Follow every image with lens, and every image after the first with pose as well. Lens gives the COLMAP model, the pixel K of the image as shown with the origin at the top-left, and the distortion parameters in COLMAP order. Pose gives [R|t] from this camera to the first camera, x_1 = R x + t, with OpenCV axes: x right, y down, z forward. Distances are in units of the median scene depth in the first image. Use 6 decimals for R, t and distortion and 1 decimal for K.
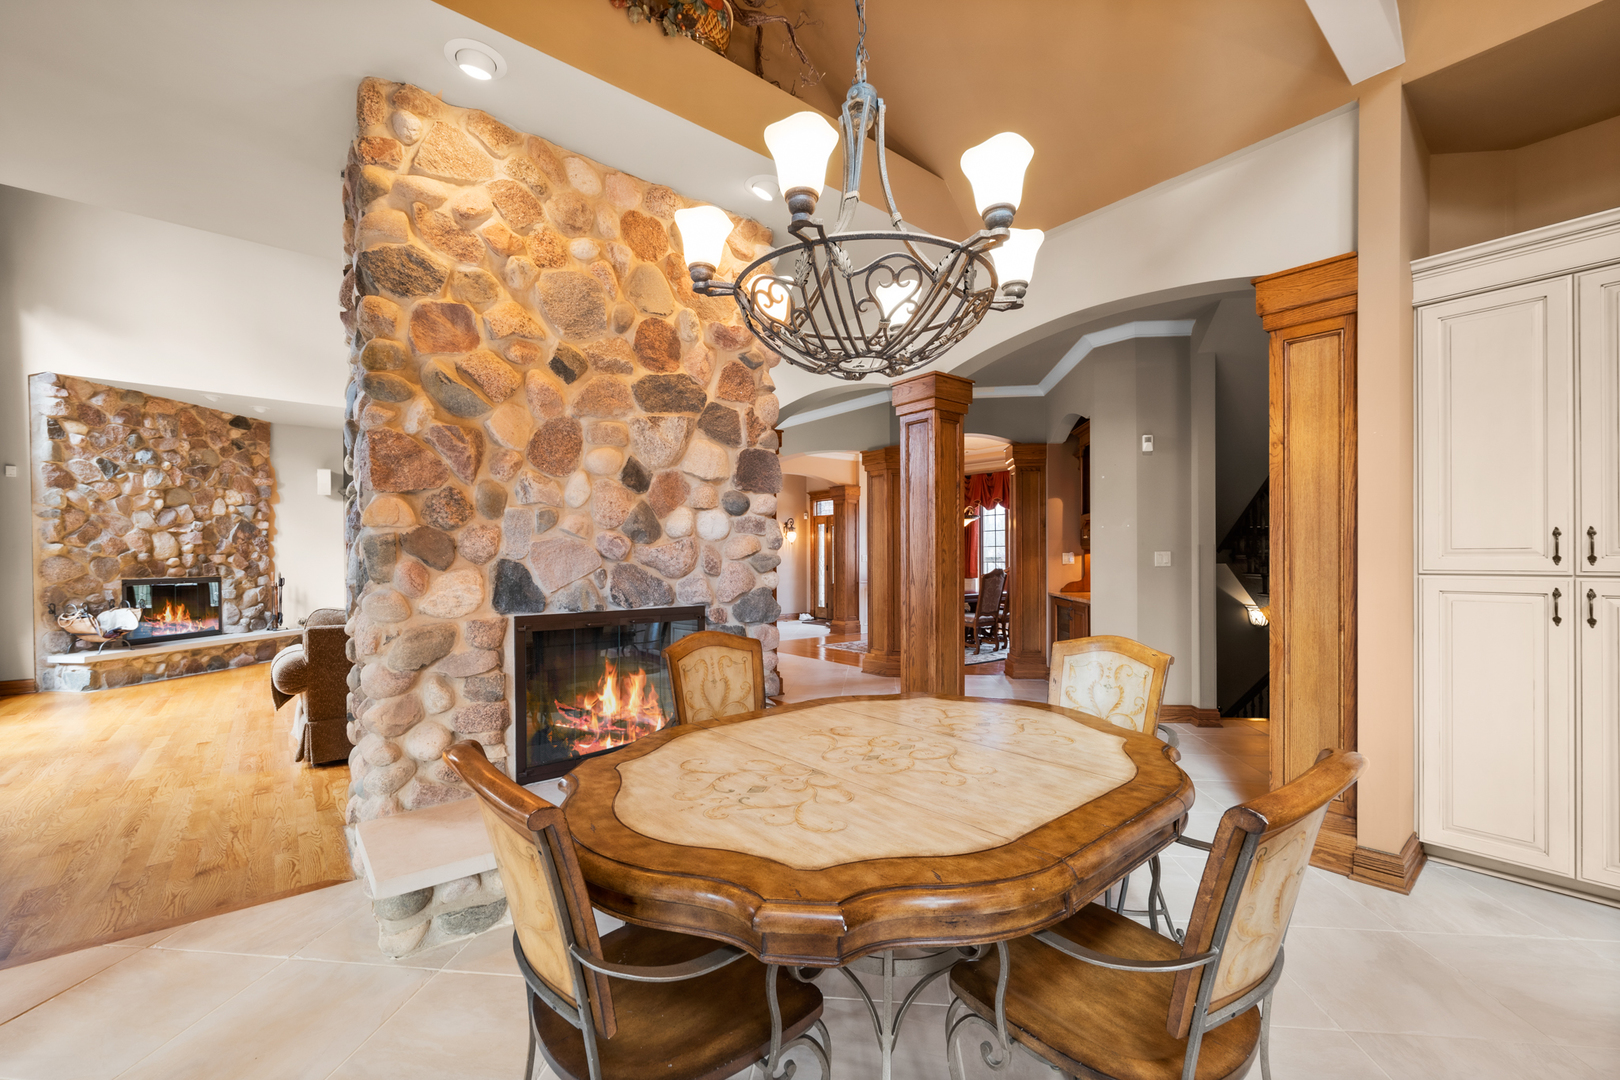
lens RADIAL K [[660.1, 0, 805.5], [0, 660.1, 559.9], [0, 0, 1]] dist [-0.000206, 0.000184]
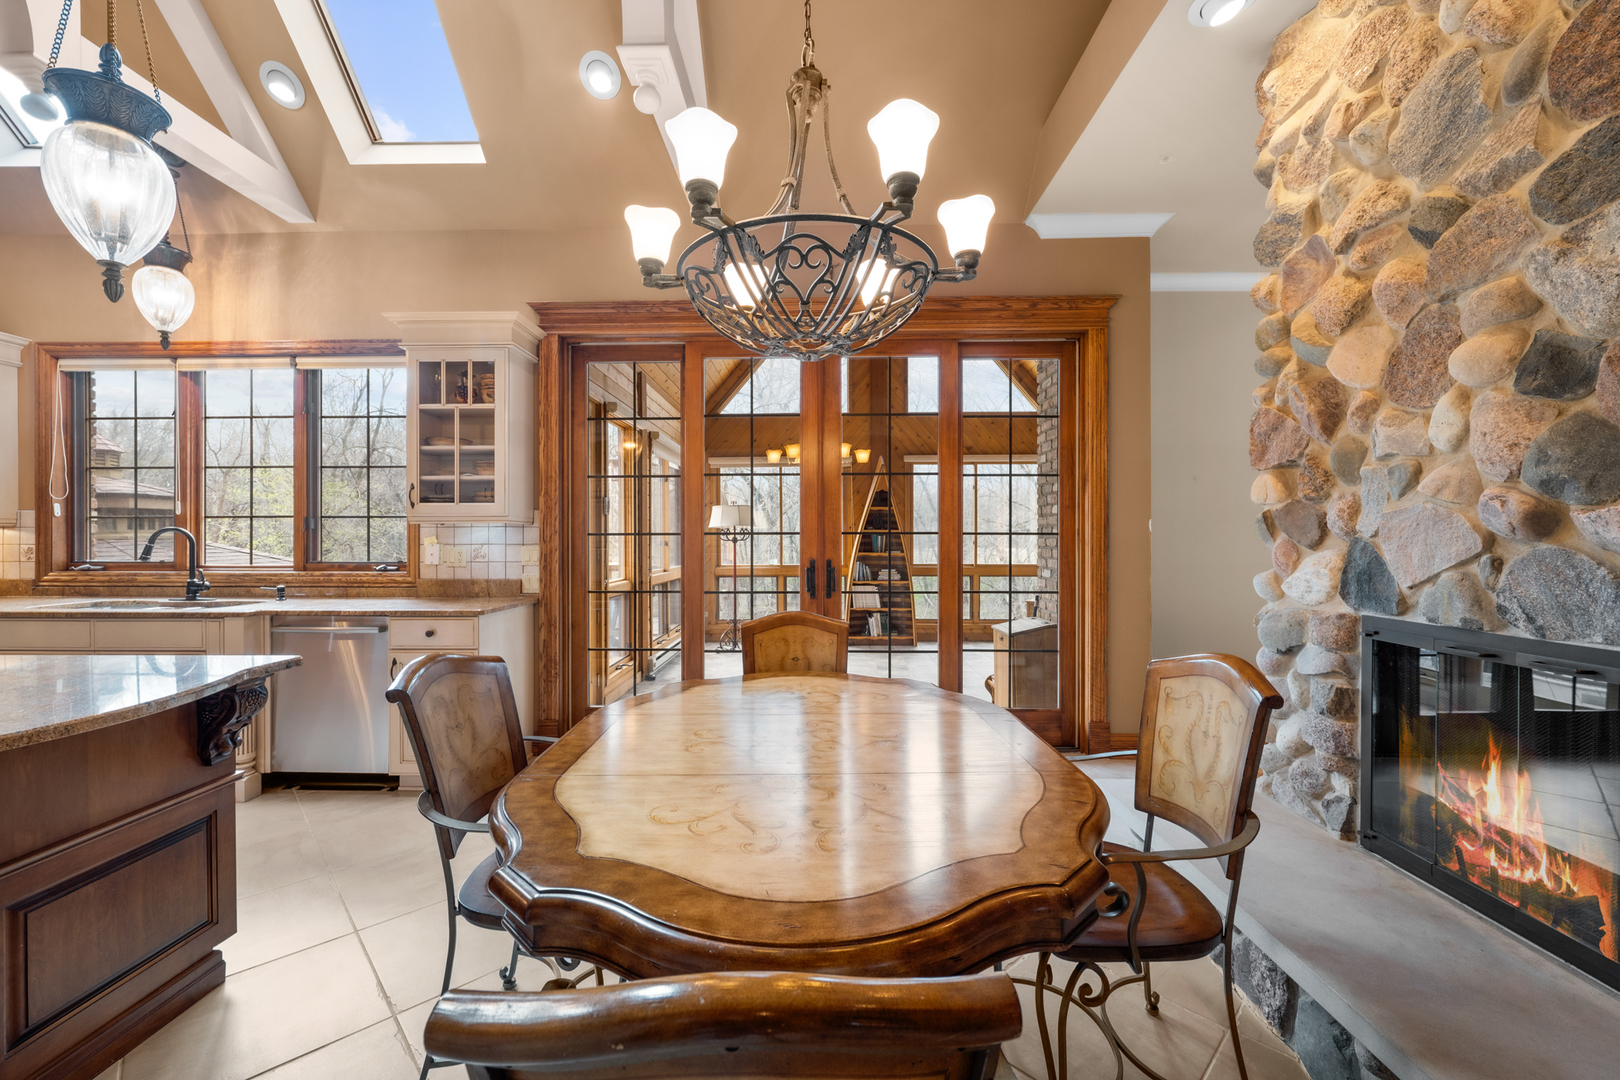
lens RADIAL K [[659.6, 0, 799.6], [0, 659.6, 541.3], [0, 0, 1]] dist [-0.000391, 0.000027]
pose [[-0.651384, 0.008461, -0.758701, 0.515119], [0.001007, 0.999947, 0.010287, -0.004585], [0.758747, 0.005937, -0.651358, 0.982434]]
